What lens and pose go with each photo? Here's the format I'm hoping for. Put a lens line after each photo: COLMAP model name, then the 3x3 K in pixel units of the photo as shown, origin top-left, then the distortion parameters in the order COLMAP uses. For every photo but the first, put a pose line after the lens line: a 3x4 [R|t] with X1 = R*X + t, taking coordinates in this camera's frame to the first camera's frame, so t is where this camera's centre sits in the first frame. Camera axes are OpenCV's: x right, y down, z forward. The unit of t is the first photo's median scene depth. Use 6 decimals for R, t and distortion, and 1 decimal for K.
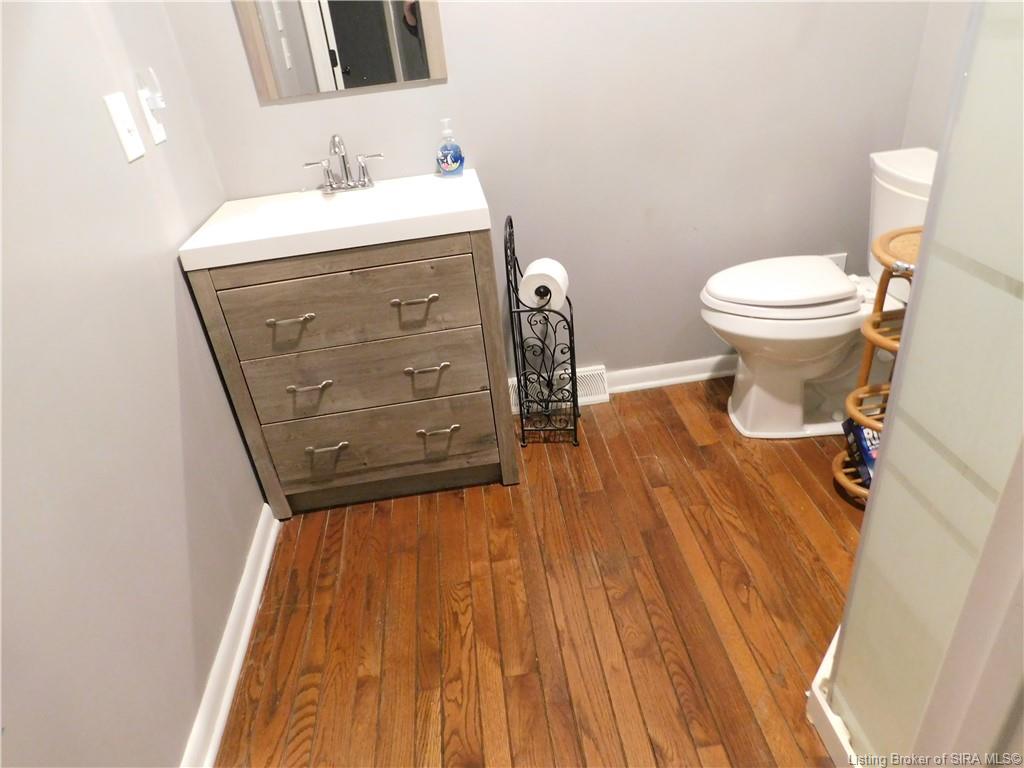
lens RADIAL K [[681.2, 0, 514.2], [0, 681.2, 385.5], [0, 0, 1]] dist [-0.057026, 0.044030]
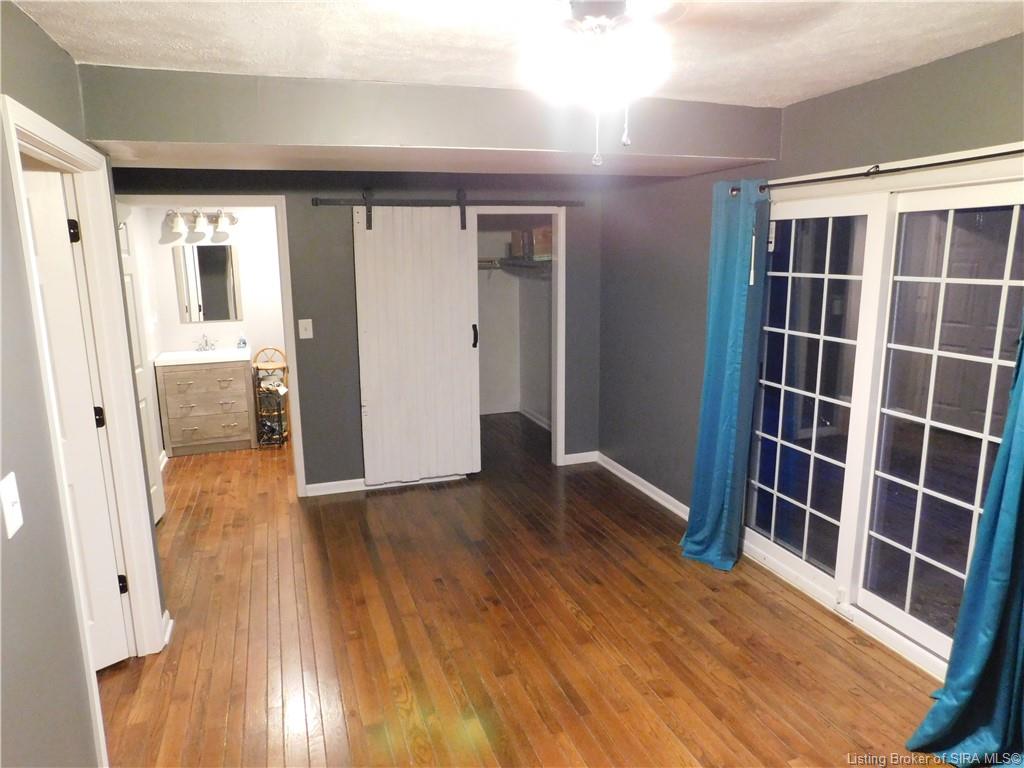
lens RADIAL K [[681.2, 0, 512.2], [0, 681.2, 384.4], [0, 0, 1]] dist [-0.057026, 0.044030]
pose [[0.971983, 0.042221, 0.231228, 0.426879], [0.038374, 0.942033, -0.333319, 0.982584], [-0.231898, 0.332853, 0.914020, -2.193472]]
